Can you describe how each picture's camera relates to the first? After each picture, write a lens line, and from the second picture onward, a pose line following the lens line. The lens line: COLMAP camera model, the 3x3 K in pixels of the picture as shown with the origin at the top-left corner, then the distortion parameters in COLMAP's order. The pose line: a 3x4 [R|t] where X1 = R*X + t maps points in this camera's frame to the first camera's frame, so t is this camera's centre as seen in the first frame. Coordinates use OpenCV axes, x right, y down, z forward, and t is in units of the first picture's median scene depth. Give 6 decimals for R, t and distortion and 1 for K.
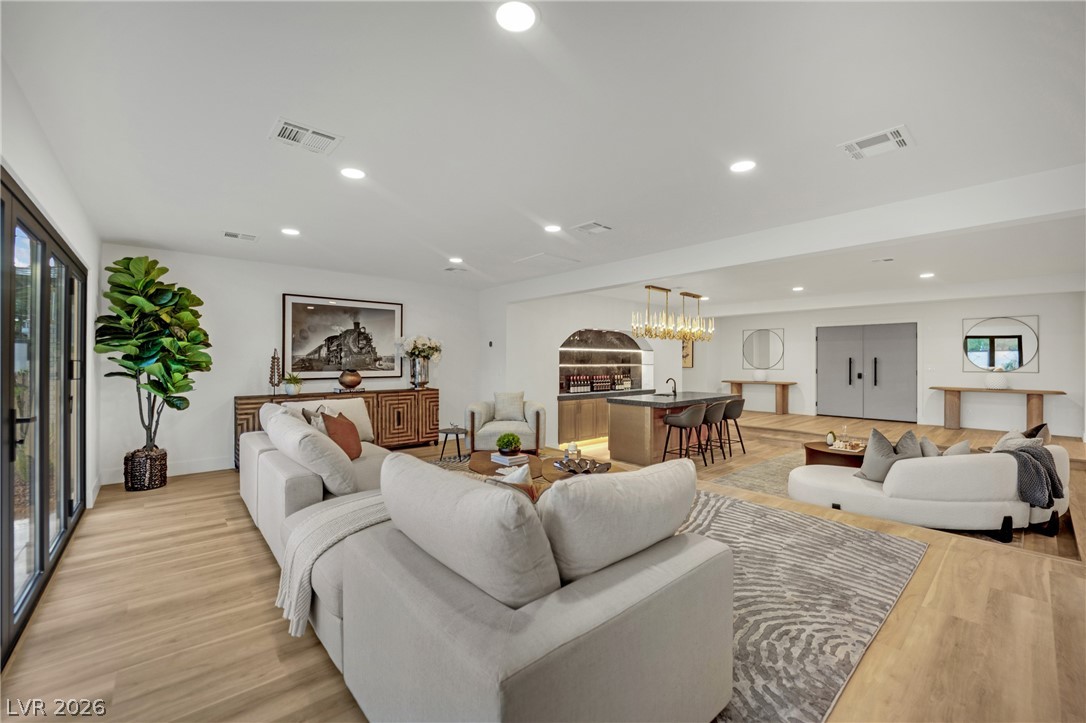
lens RADIAL K [[447.5, 0, 543.3], [0, 447.5, 359.7], [0, 0, 1]] dist [-0.026116, 0.001198]
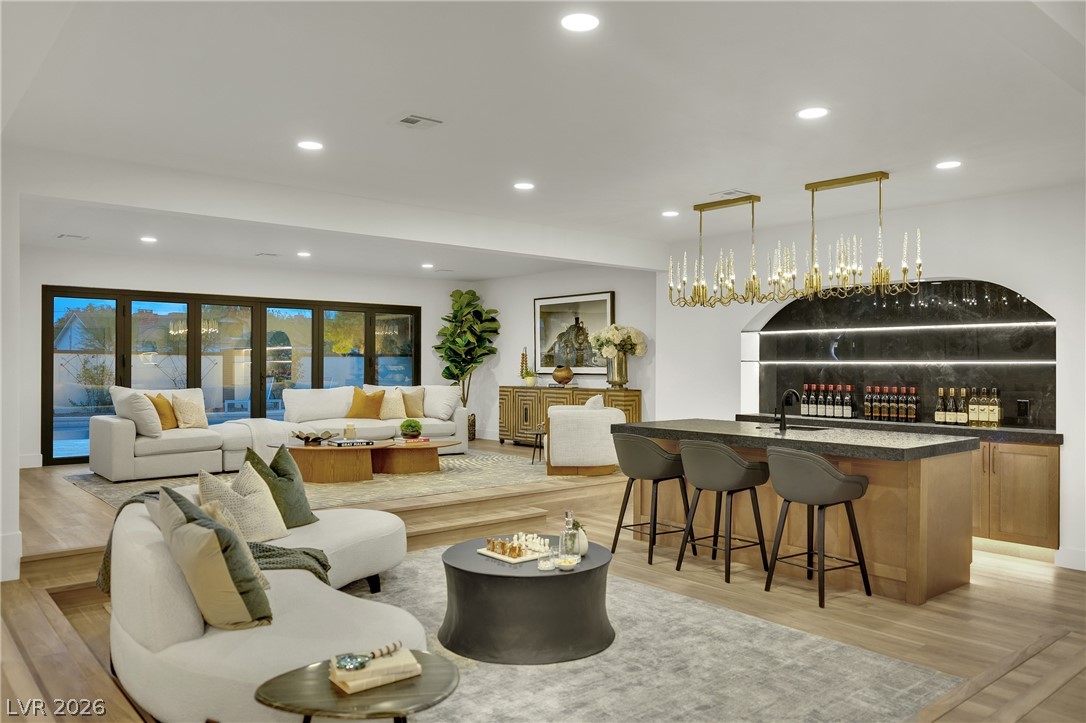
lens RADIAL K [[803.4, 0, 539.3], [0, 803.4, 363.5], [0, 0, 1]] dist [0.009486, -0.002925]
pose [[-0.029278, -0.001848, -0.999570, 0.999753], [0.002259, 0.999996, -0.001915, 0.015223], [0.999569, -0.002315, -0.029274, 0.717825]]
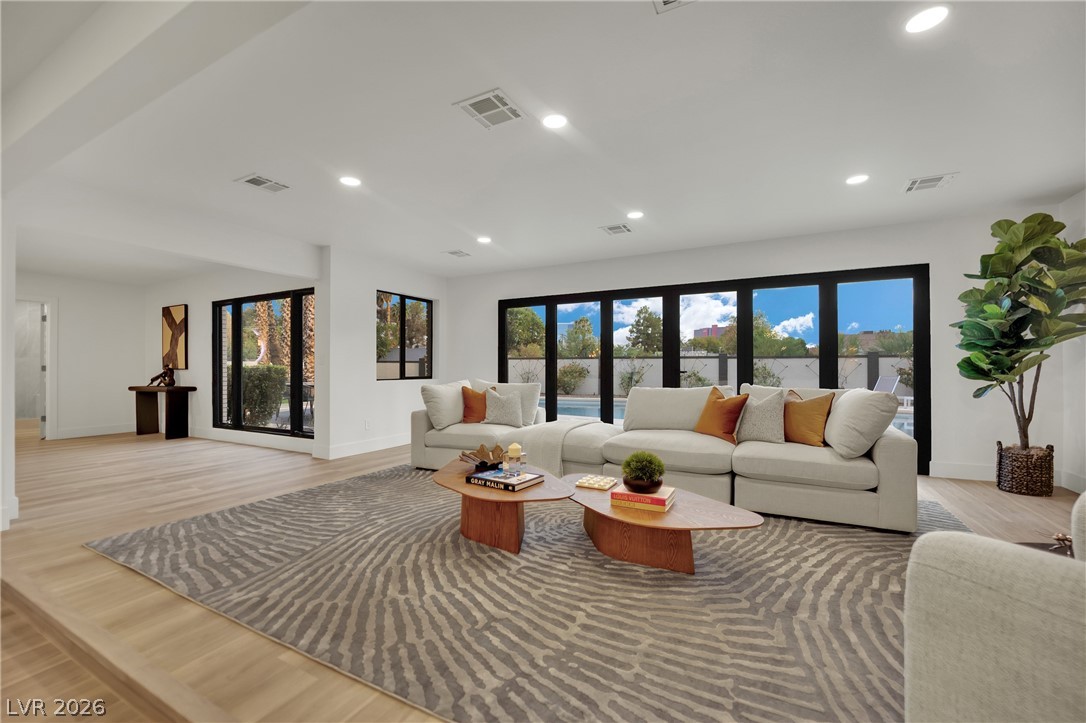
lens RADIAL K [[447.5, 0, 539.5], [0, 447.5, 367.5], [0, 0, 1]] dist [-0.026116, 0.001198]
pose [[-0.935619, 0.001175, -0.353011, 0.130005], [0.004603, 0.999950, -0.008872, 0.030744], [0.352983, -0.009926, -0.935577, 0.772635]]
